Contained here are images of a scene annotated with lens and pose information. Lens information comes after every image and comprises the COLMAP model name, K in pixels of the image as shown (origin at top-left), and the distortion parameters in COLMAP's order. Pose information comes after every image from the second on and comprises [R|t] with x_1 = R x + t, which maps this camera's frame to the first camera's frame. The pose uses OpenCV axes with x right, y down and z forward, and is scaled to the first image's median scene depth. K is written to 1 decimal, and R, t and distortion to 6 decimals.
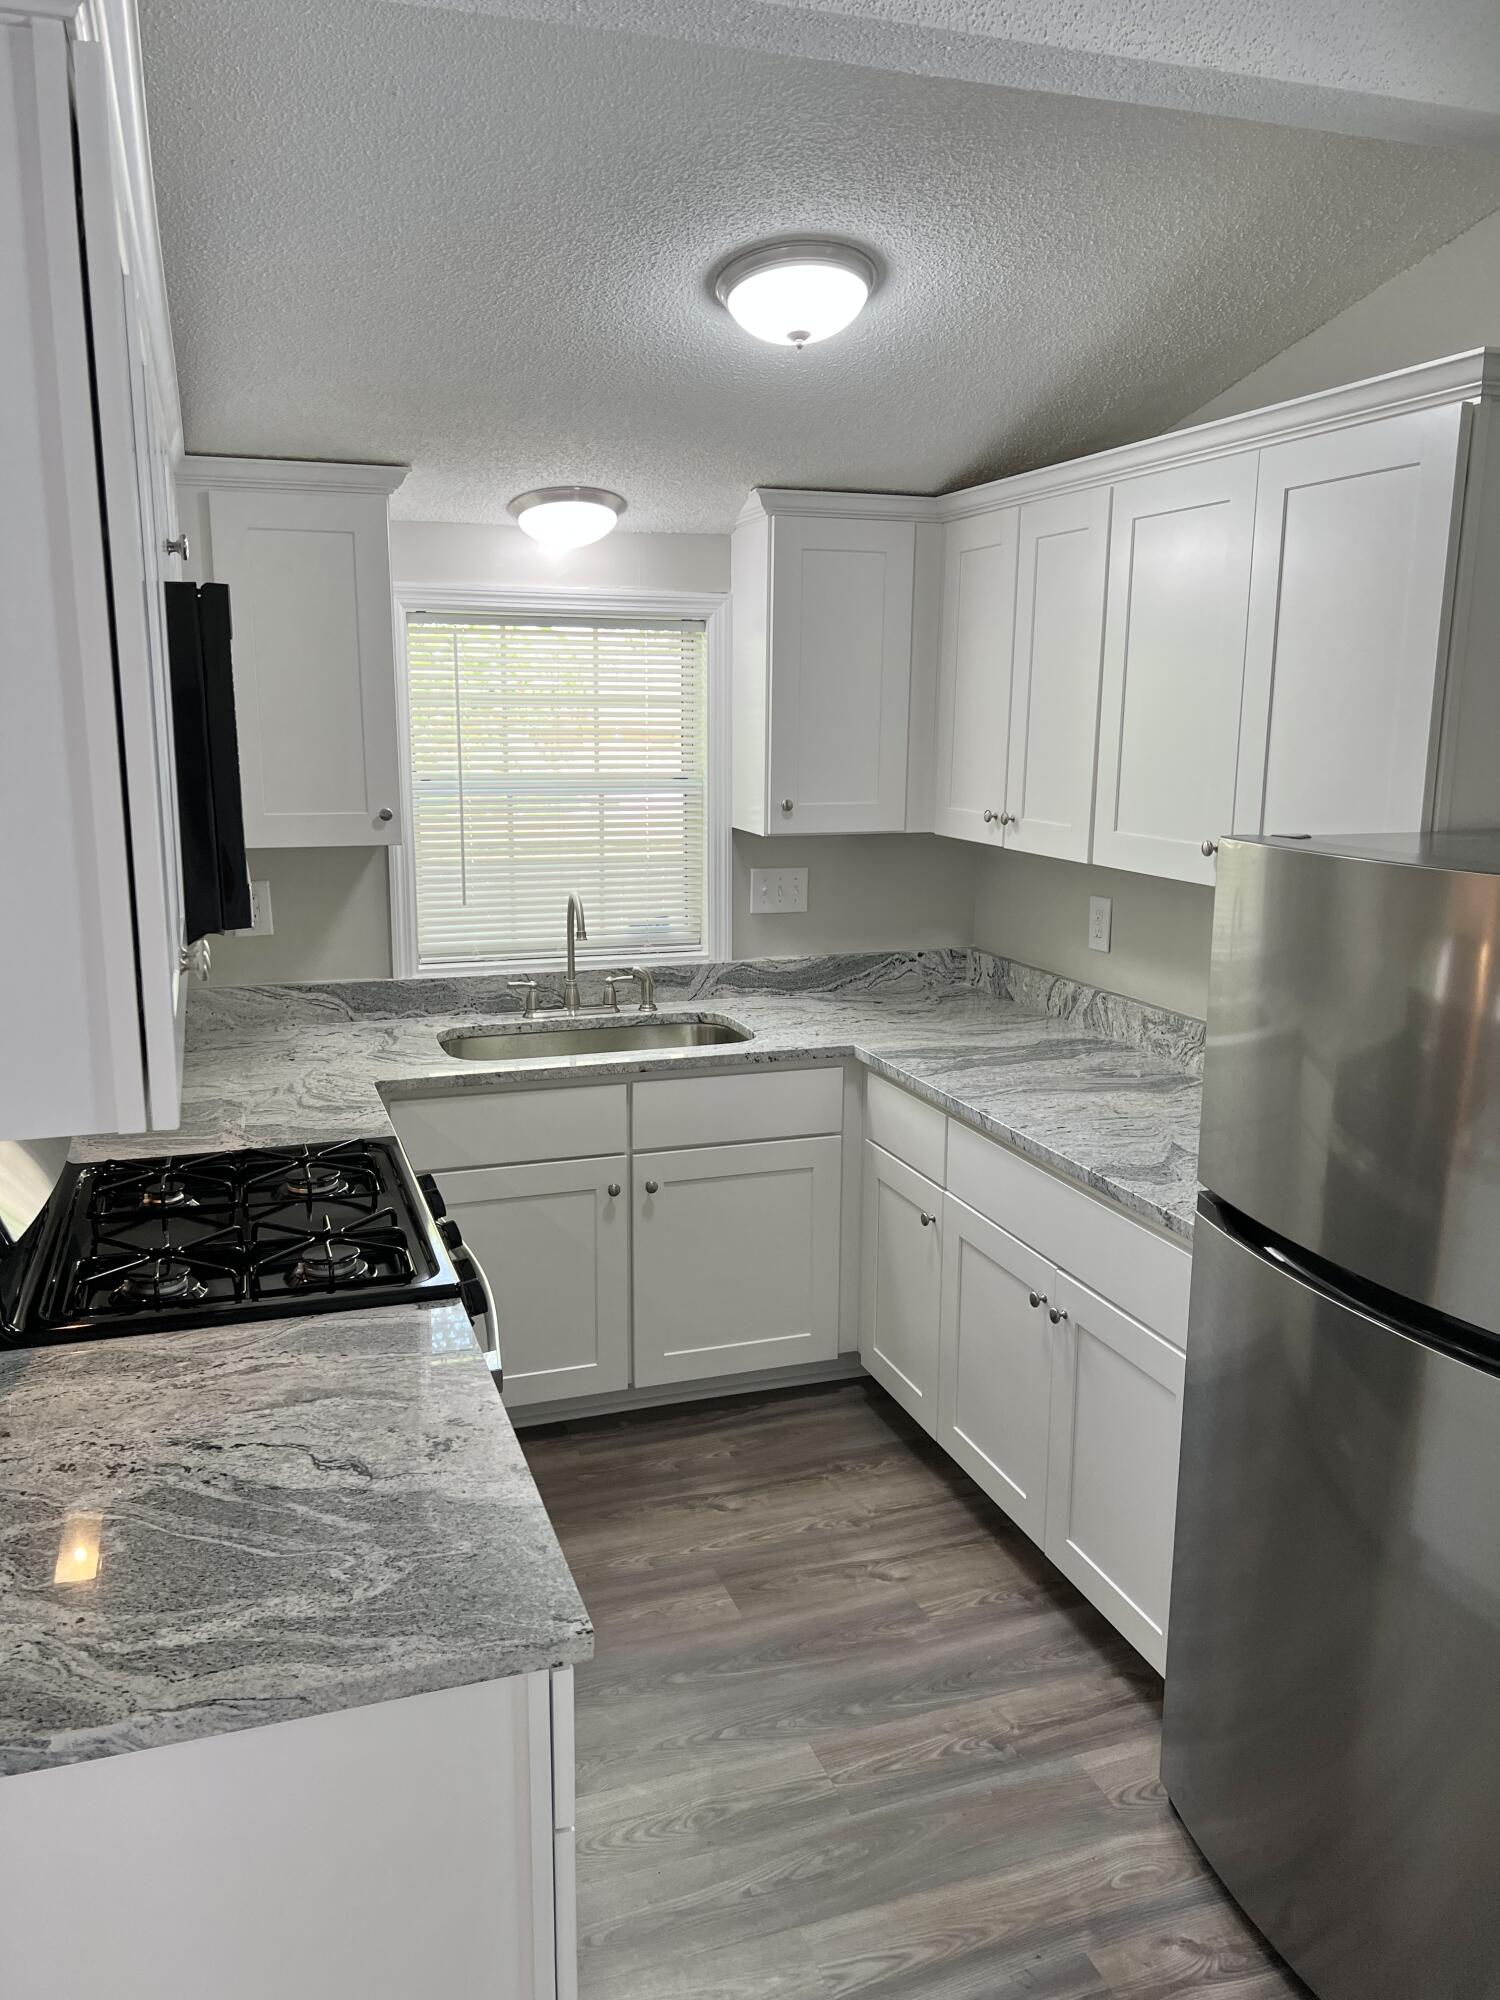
lens RADIAL K [[1515.5, 0, 749.8], [0, 1515.5, 1007.0], [0, 0, 1]] dist [0.066451, -0.002828]
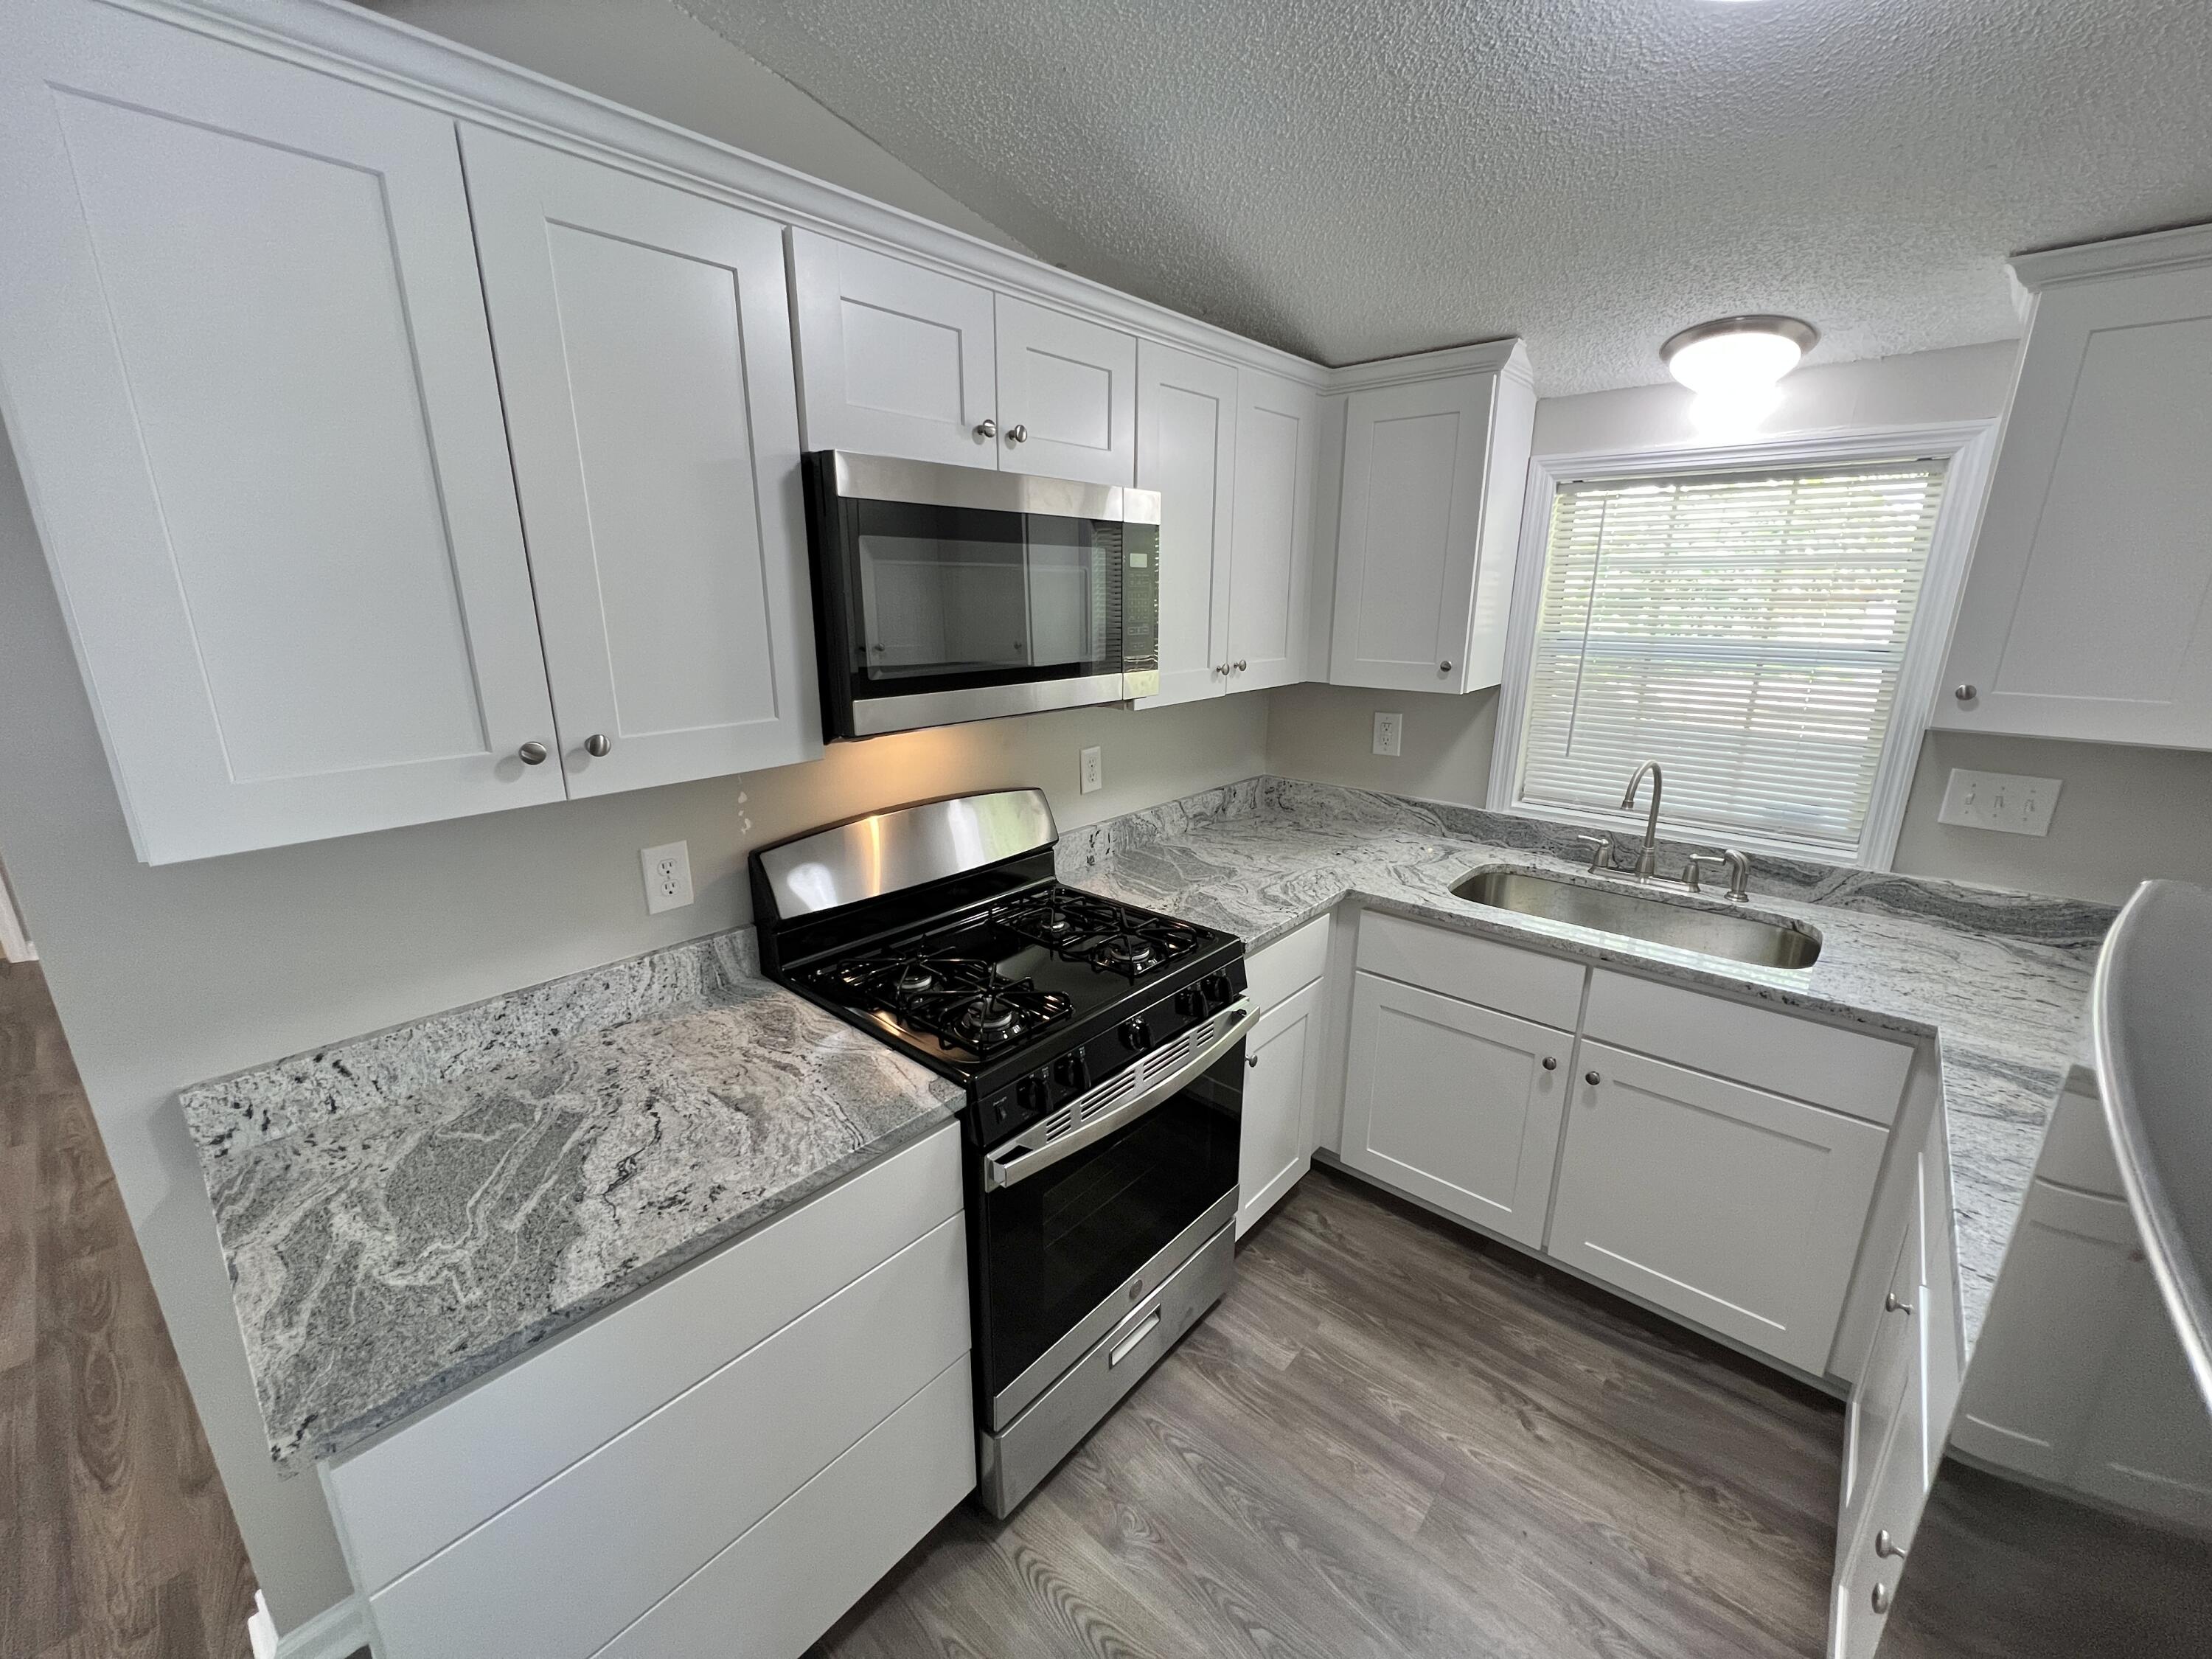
lens RADIAL K [[888.4, 0, 1098.8], [0, 888.4, 832.8], [0, 0, 1]] dist [0.000267, 0.000324]
pose [[0.489911, 0.229055, -0.841143, 0.198553], [-0.169247, 0.971497, 0.165978, -0.064680], [0.855186, 0.061046, 0.514714, 0.401001]]
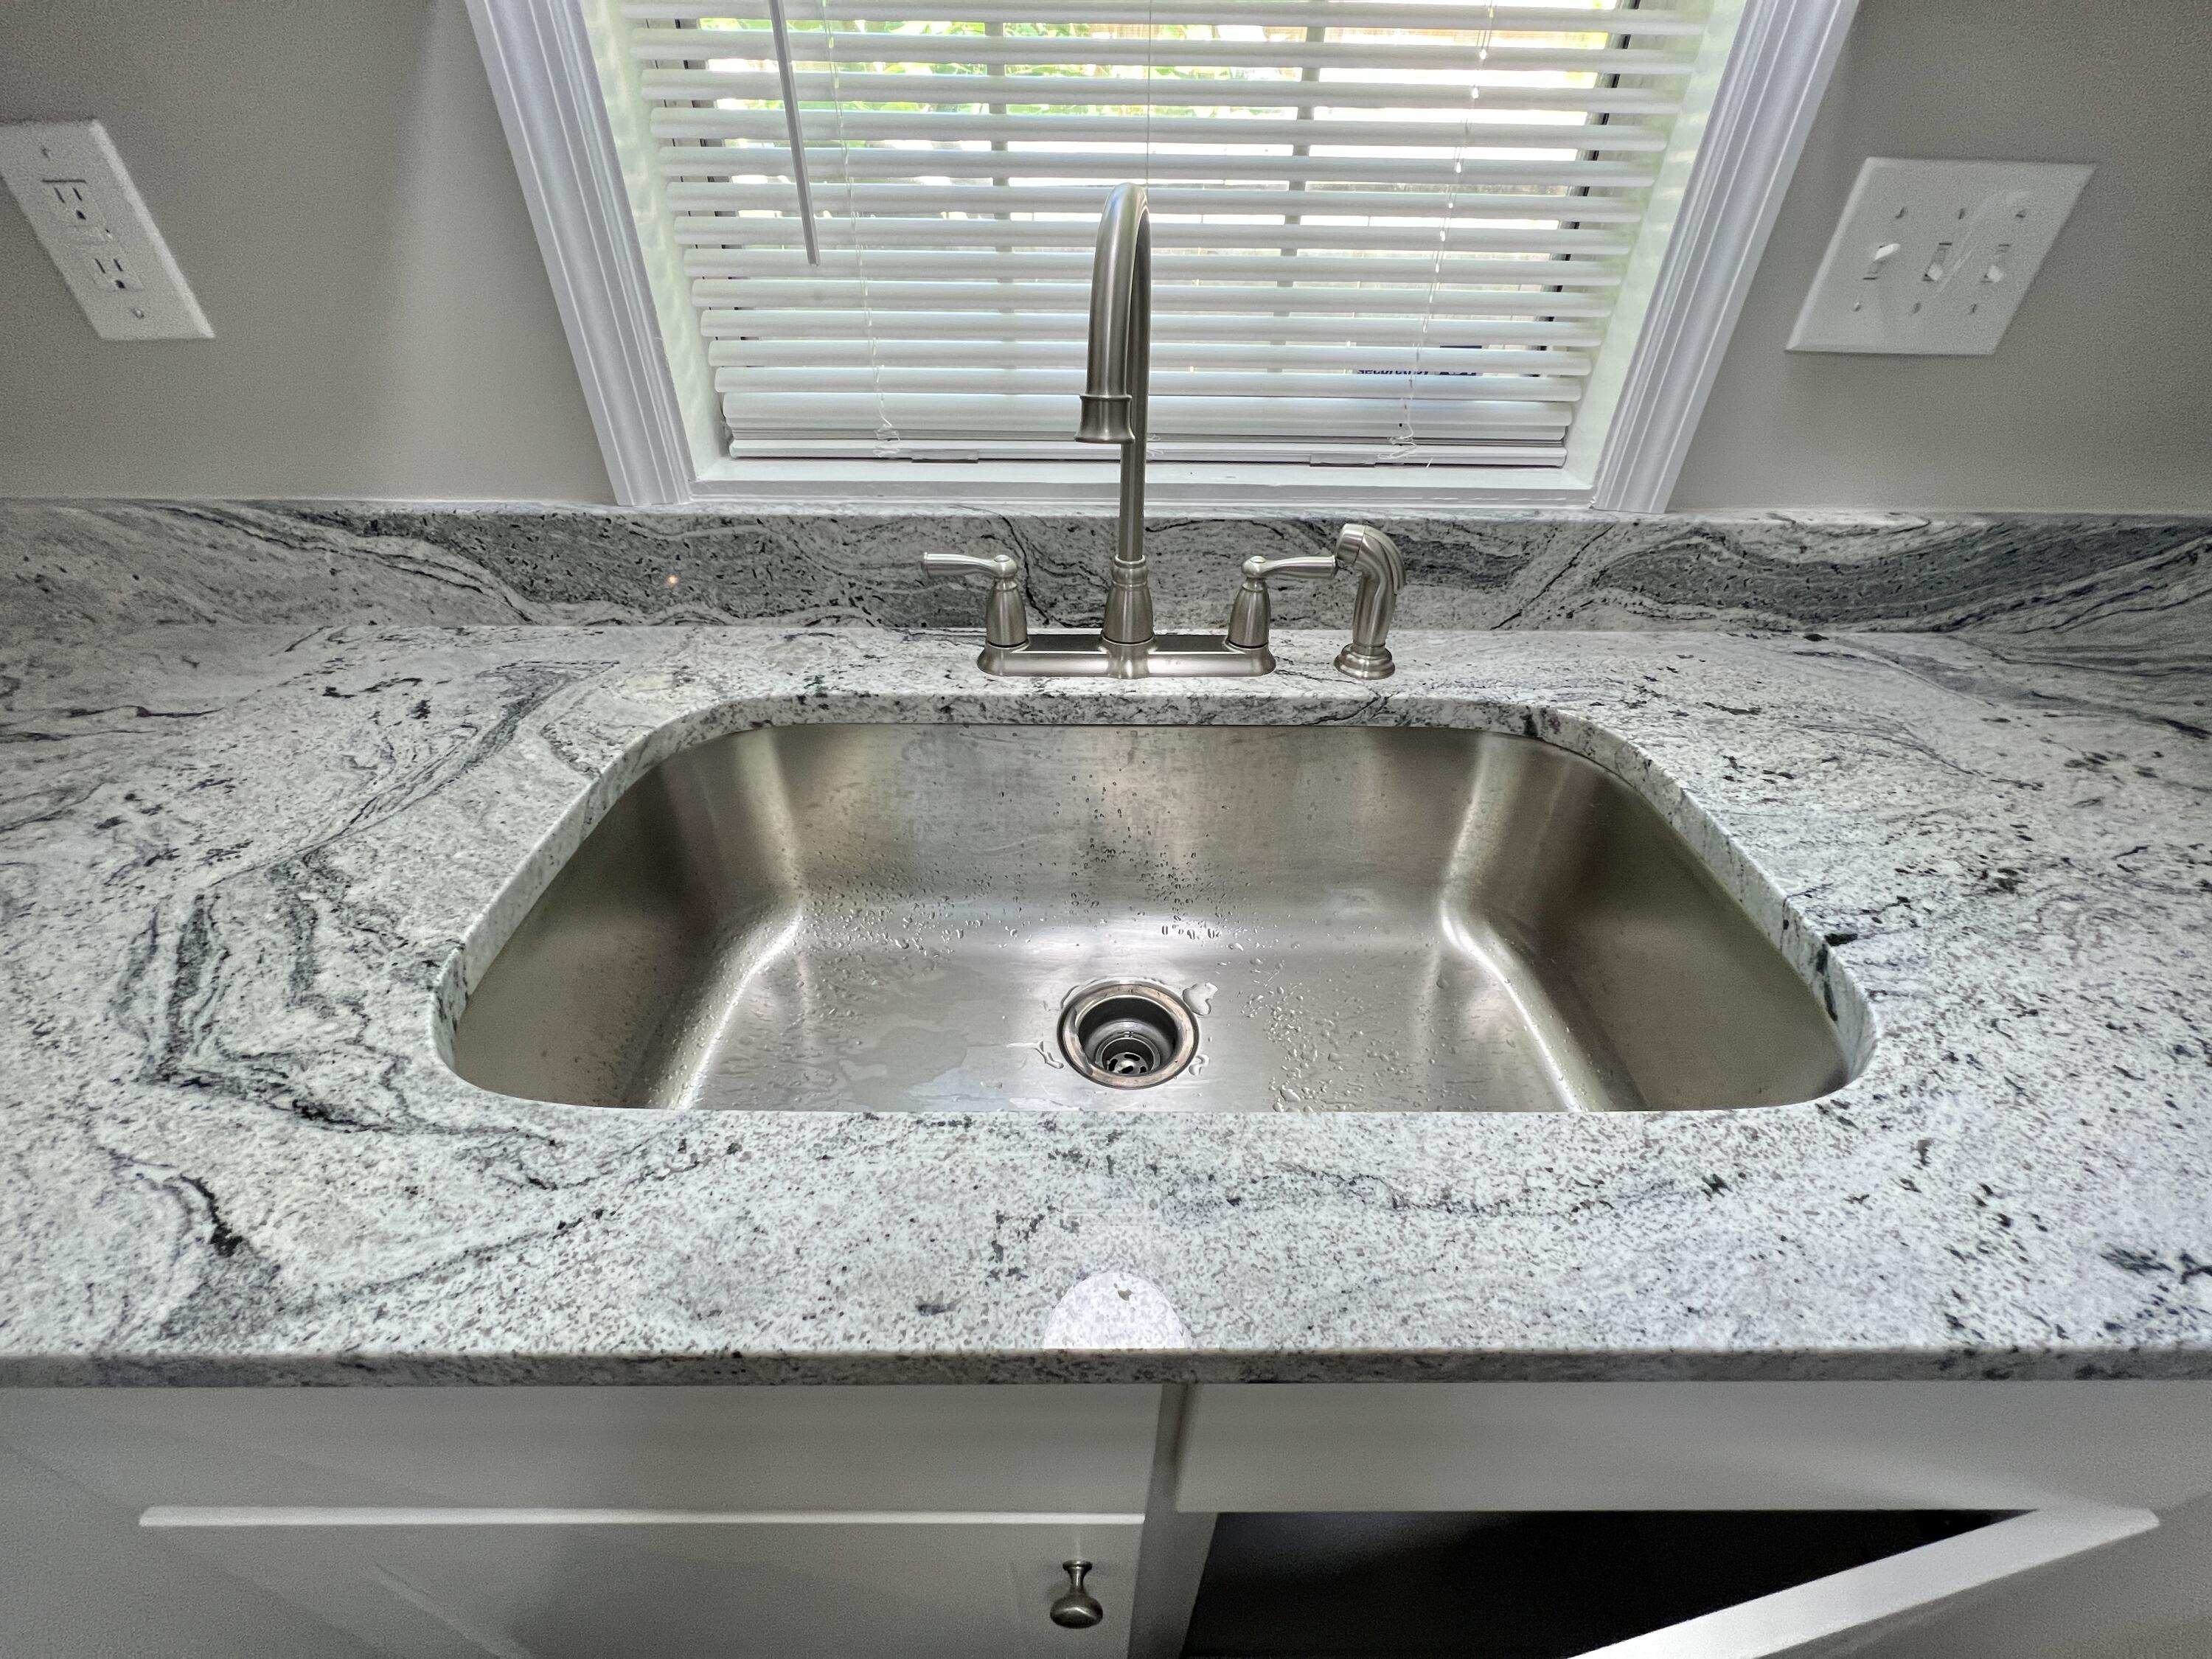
lens RADIAL K [[888.4, 0, 1094.4], [0, 888.4, 843.4], [0, 0, 1]] dist [0.000267, 0.000324]
pose [[0.945271, 0.197813, -0.259486, -0.068174], [-0.068910, 0.898362, 0.433817, -0.044803], [0.318927, -0.392194, 0.862827, 0.840218]]
